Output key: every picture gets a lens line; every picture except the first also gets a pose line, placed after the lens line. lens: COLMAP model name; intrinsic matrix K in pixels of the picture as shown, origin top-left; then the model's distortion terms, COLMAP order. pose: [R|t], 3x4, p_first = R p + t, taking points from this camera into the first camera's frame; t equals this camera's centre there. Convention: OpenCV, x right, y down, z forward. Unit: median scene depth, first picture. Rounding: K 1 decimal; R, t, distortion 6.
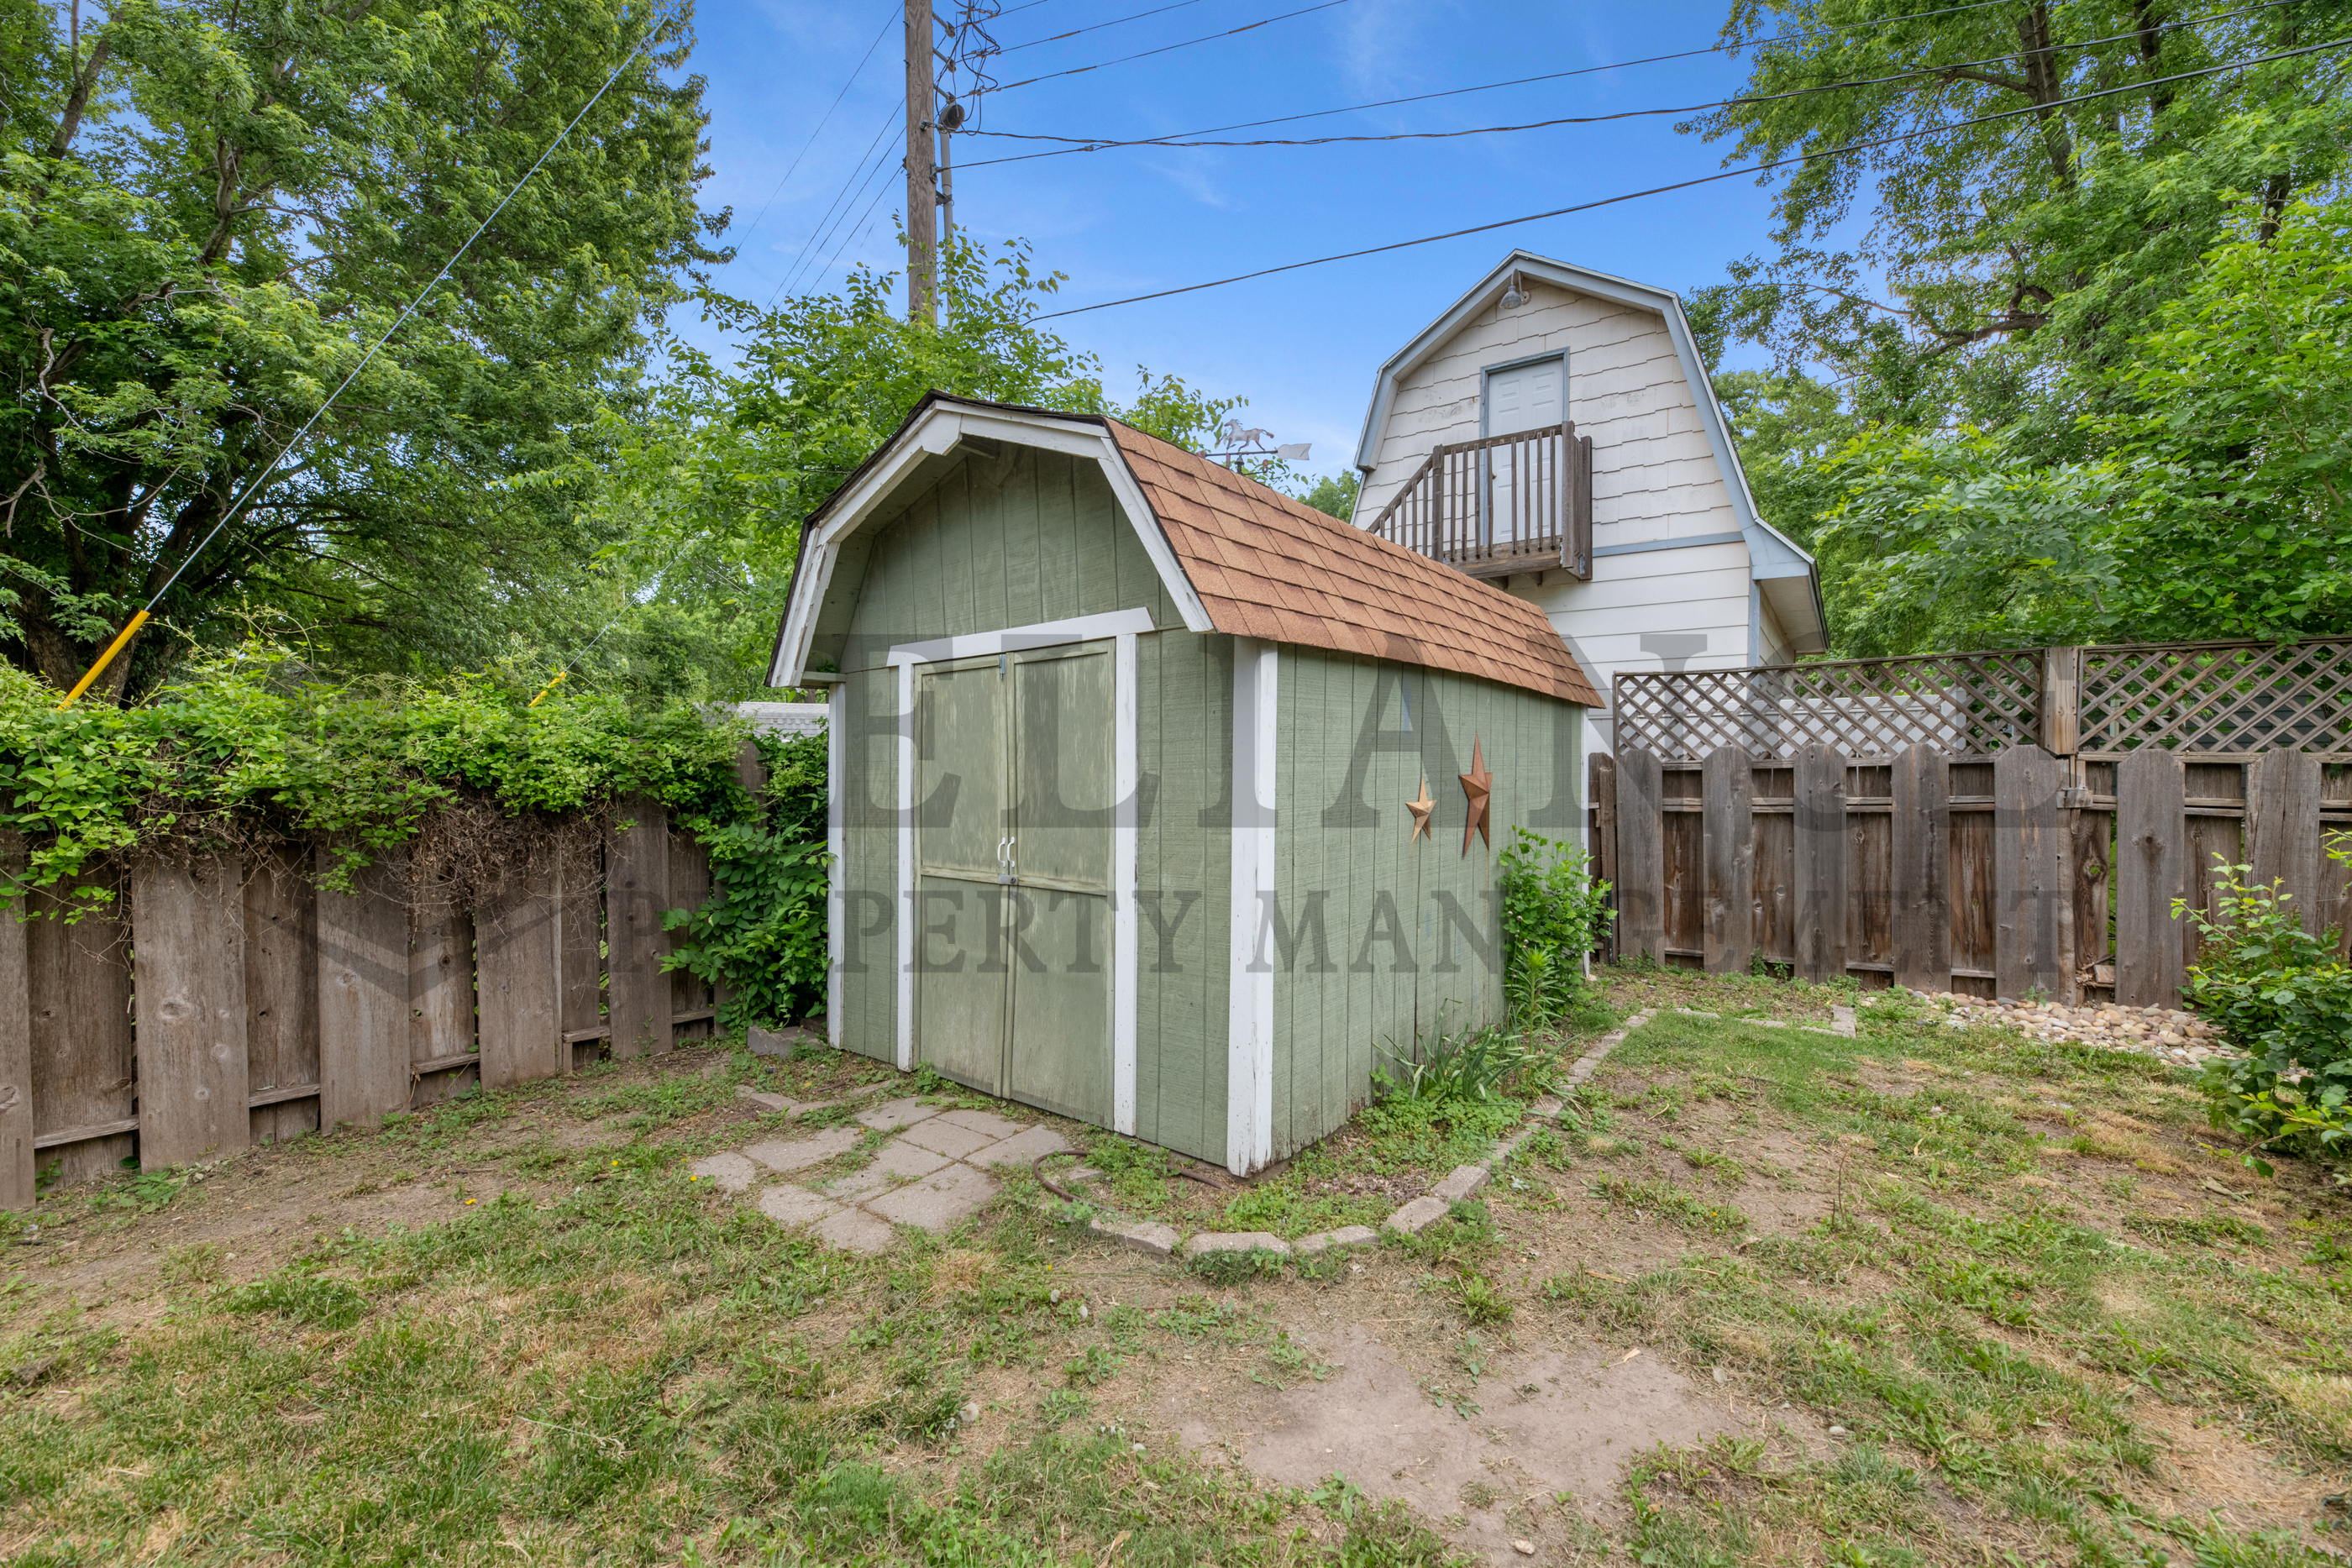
lens RADIAL K [[930.4, 0, 1268.4], [0, 930.4, 785.9], [0, 0, 1]] dist [-0.002603, -0.000122]
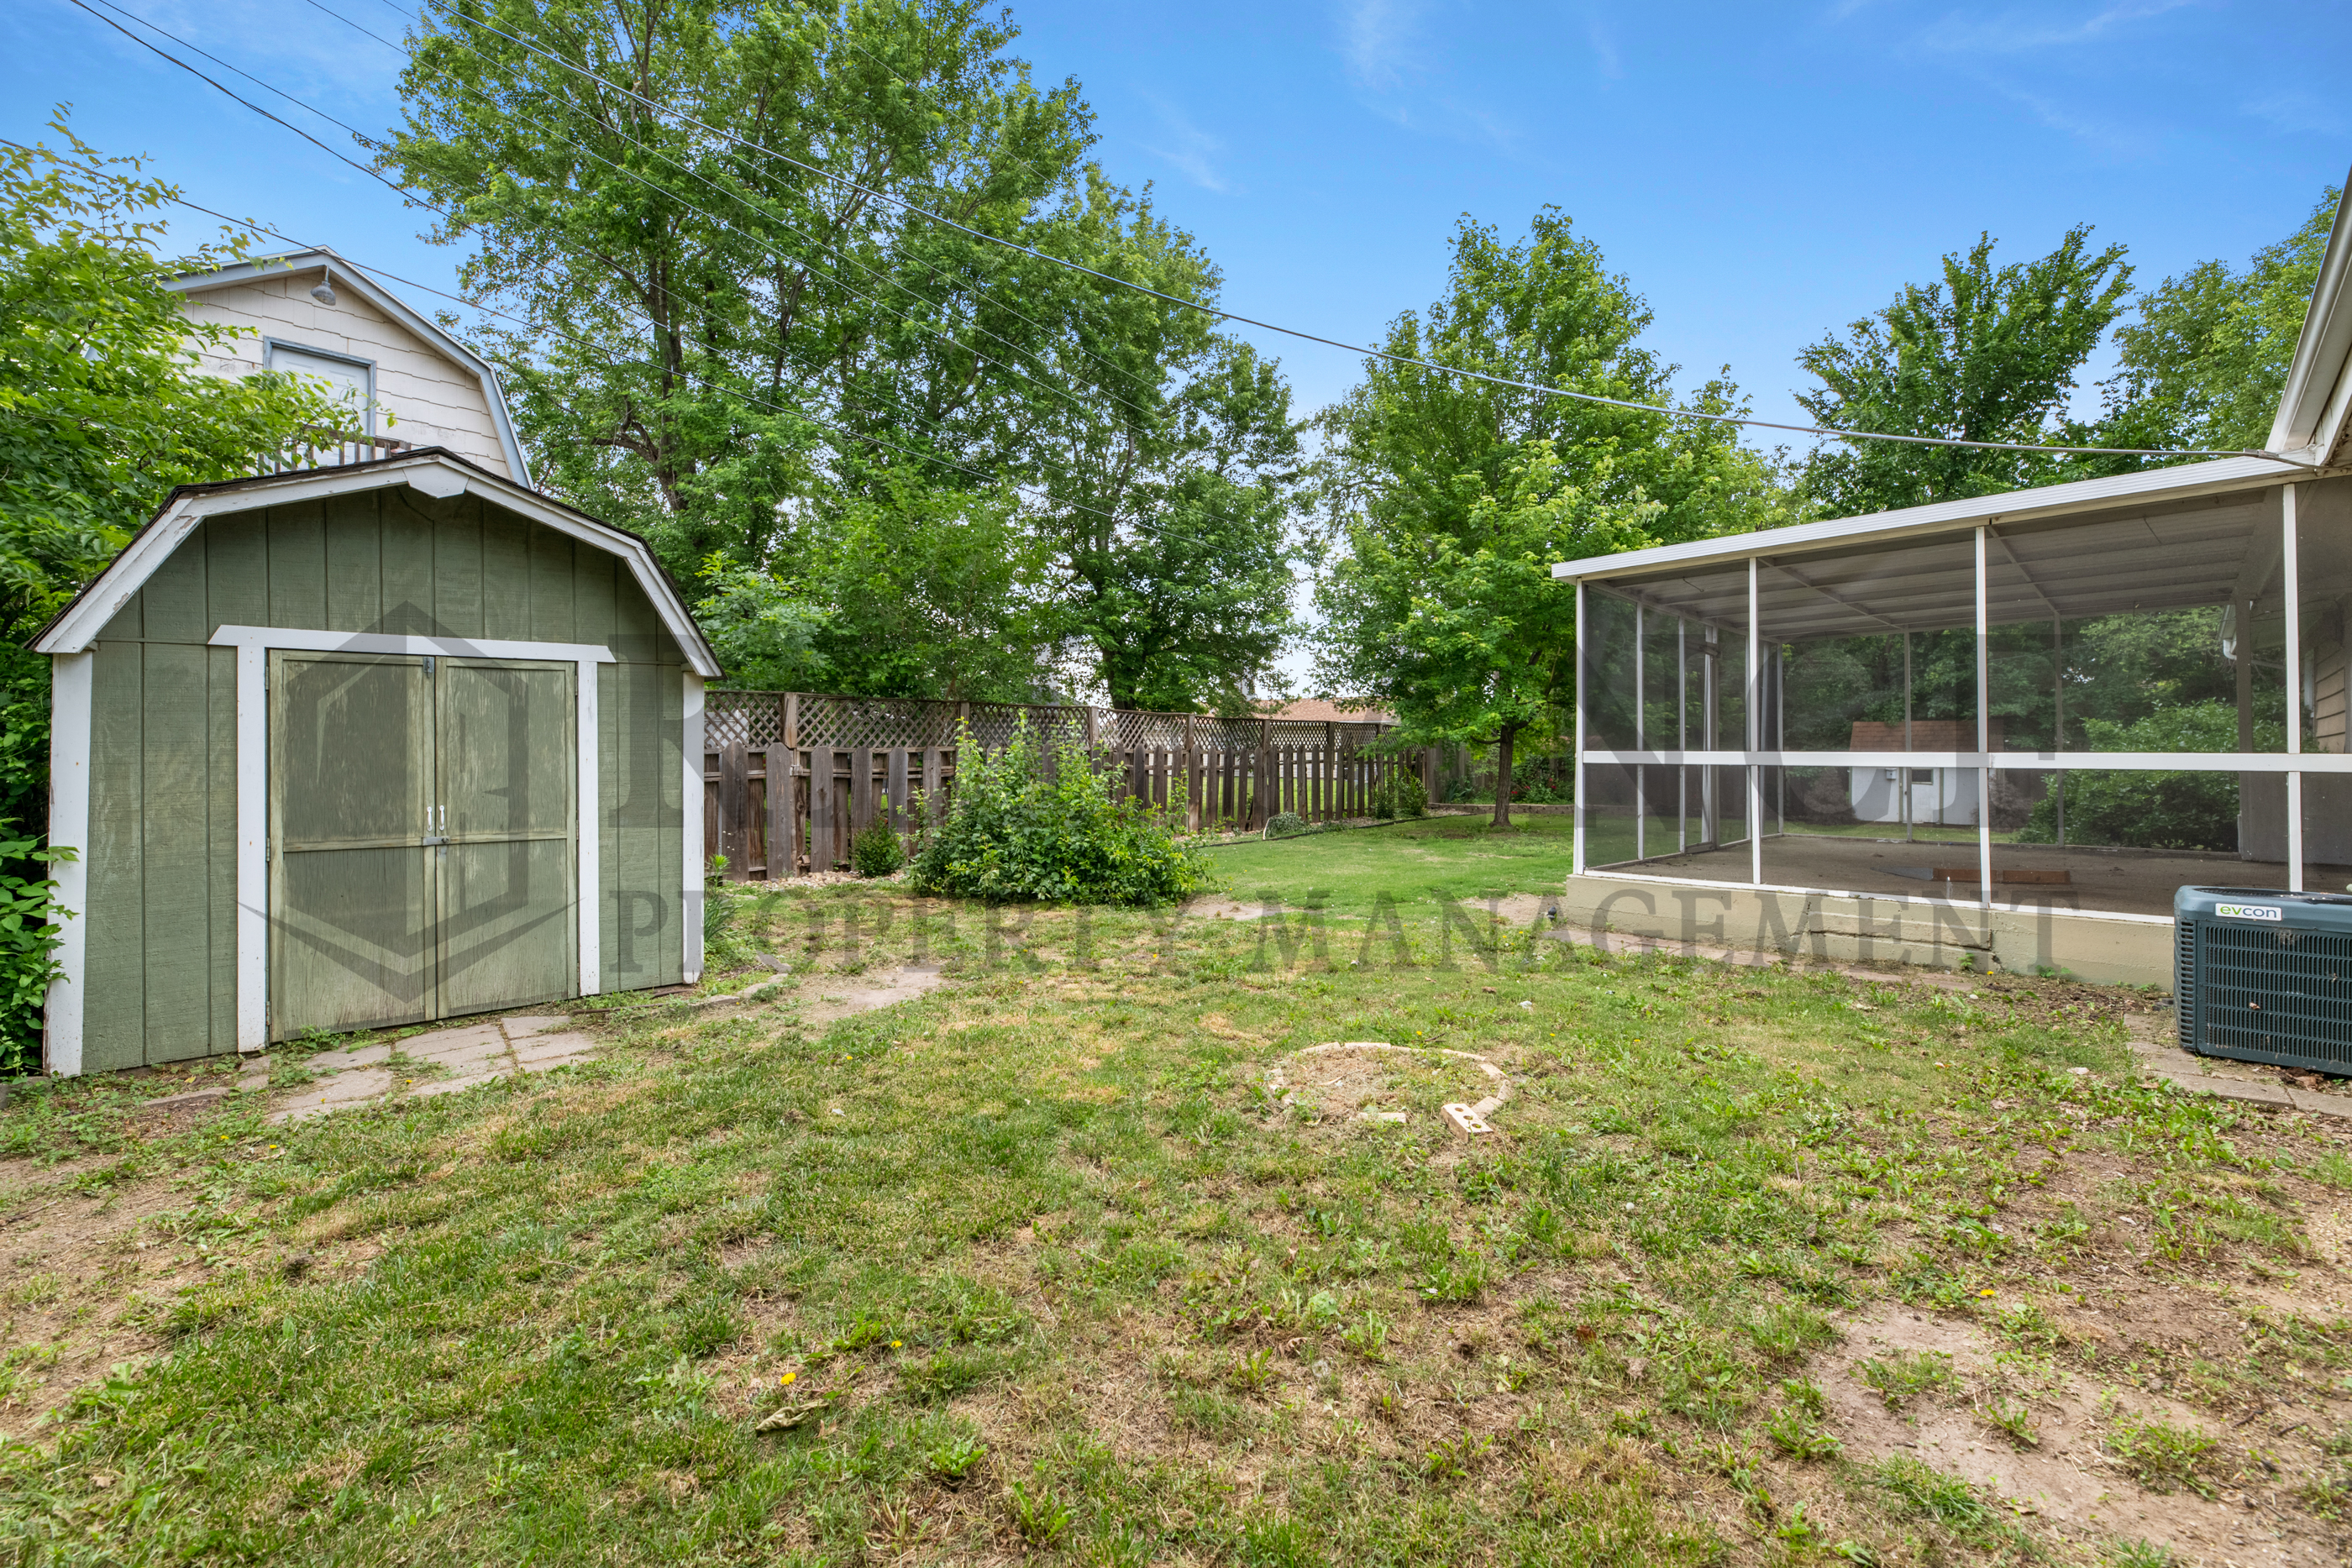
lens RADIAL K [[1037.5, 0, 1176.4], [0, 1037.5, 759.1], [0, 0, 1]] dist [-0.001321, -0.000136]
pose [[0.164104, 0.000224, 0.986443, -1.159573], [0.023754, 0.999709, -0.004179, 0.017478], [-0.986157, 0.024118, 0.164051, -0.146999]]
